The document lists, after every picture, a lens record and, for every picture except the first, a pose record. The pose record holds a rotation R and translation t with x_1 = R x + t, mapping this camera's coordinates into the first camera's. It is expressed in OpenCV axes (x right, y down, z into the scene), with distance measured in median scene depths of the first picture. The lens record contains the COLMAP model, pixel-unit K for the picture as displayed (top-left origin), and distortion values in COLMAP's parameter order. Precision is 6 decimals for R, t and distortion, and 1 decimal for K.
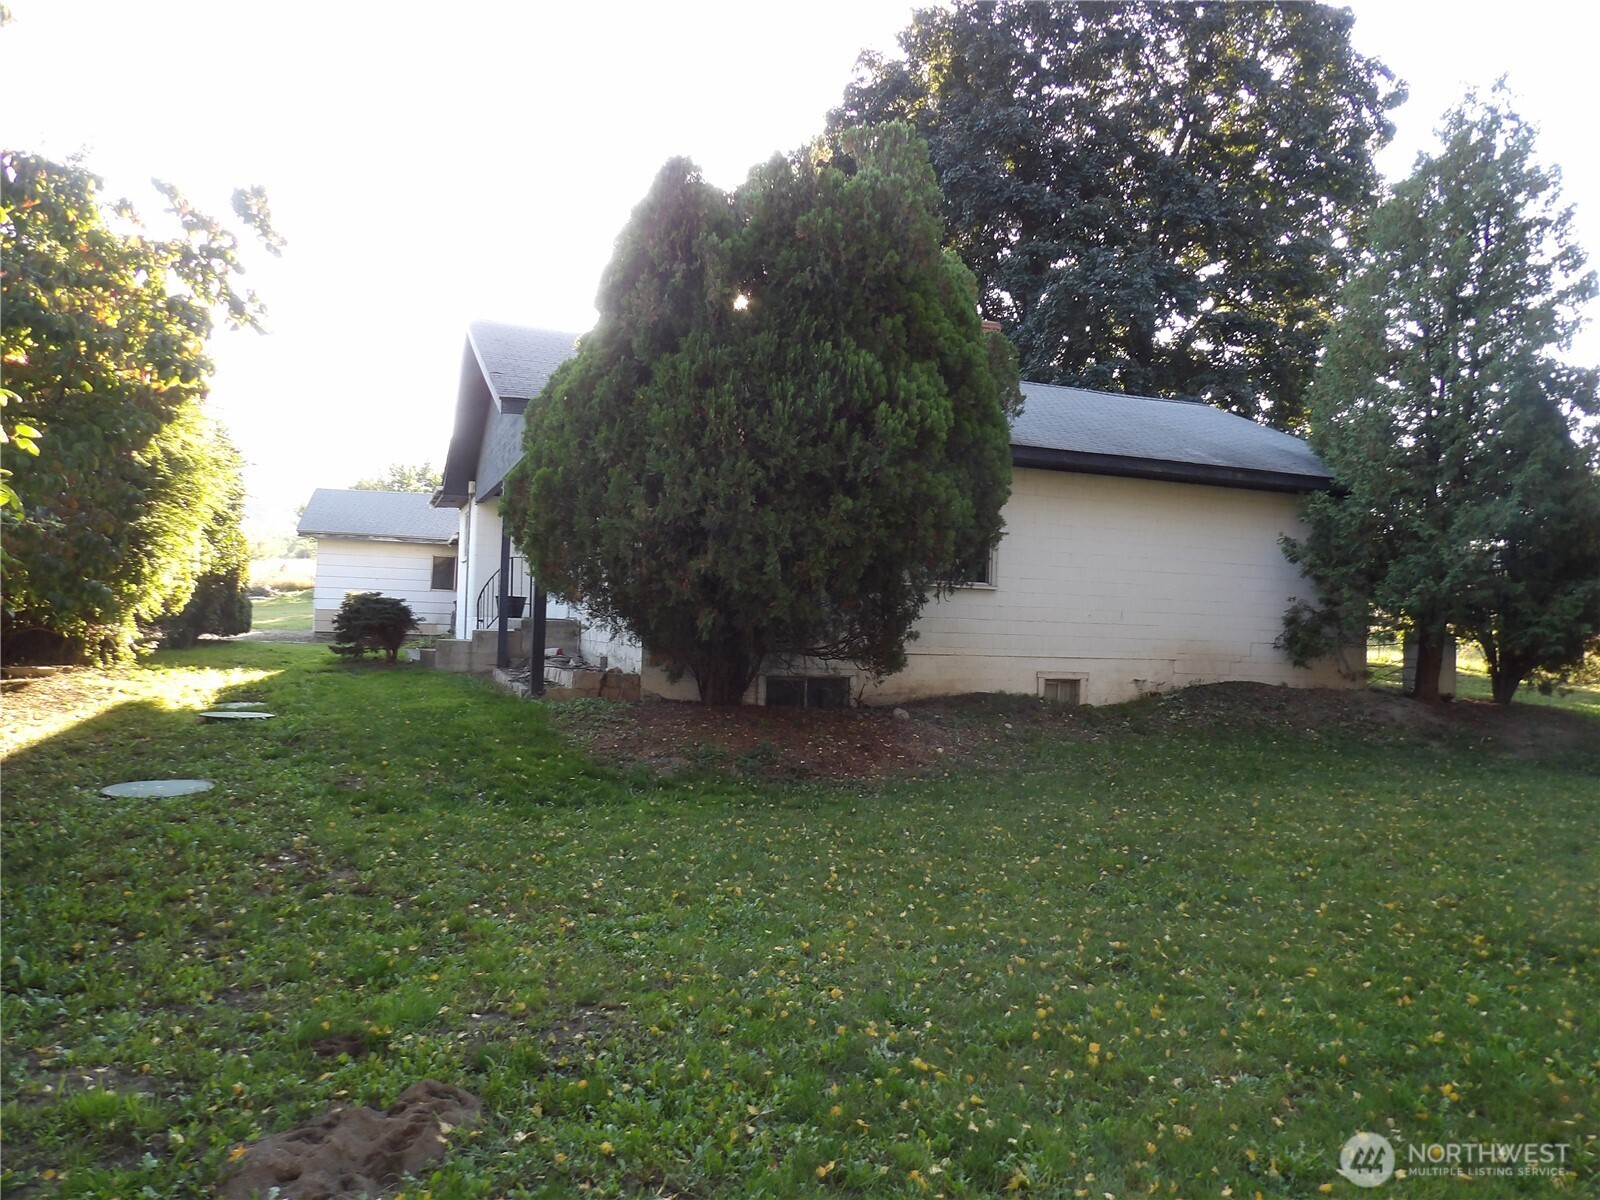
lens RADIAL K [[1148.0, 0, 806.6], [0, 1148.0, 600.6], [0, 0, 1]] dist [-0.037134, 0.045033]
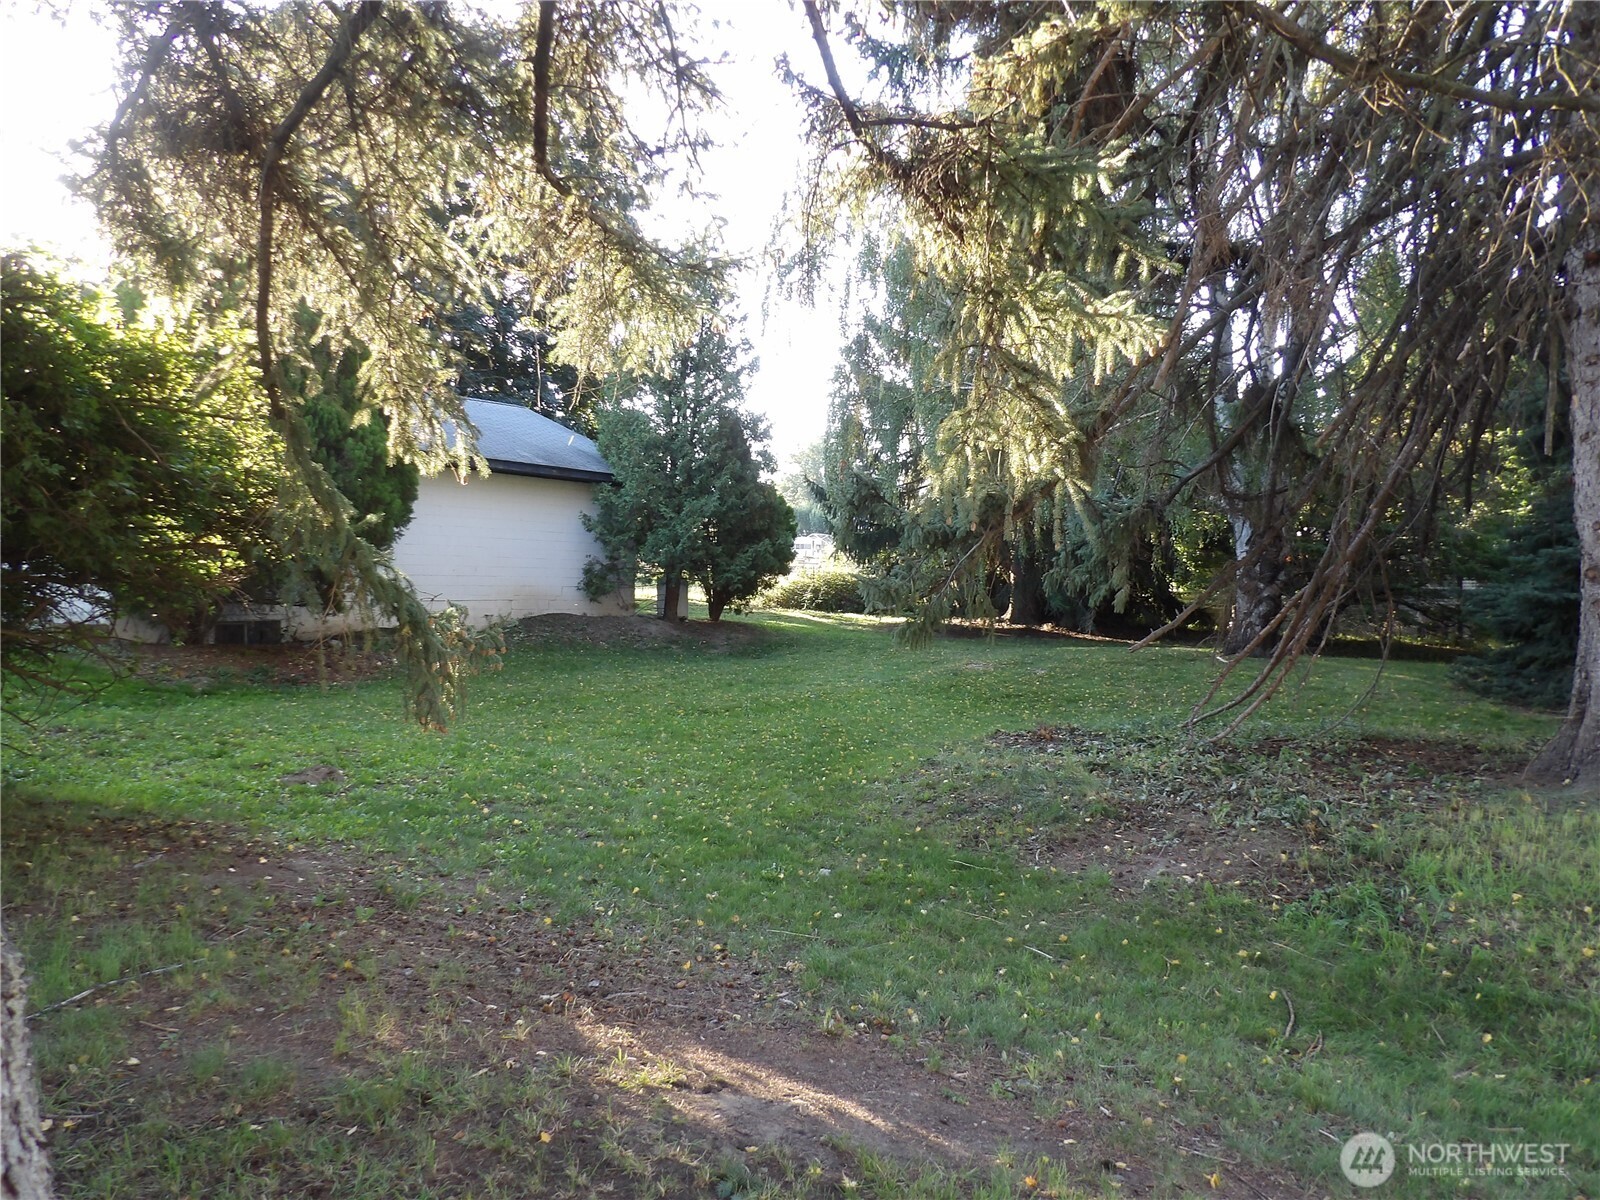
lens RADIAL K [[1148.0, 0, 802.6], [0, 1148.0, 597.7], [0, 0, 1]] dist [-0.037134, 0.045033]
pose [[0.823477, -0.029348, 0.566590, -0.191181], [0.002614, 0.998847, 0.047939, -0.018520], [-0.567343, -0.037995, 0.822605, -0.383810]]
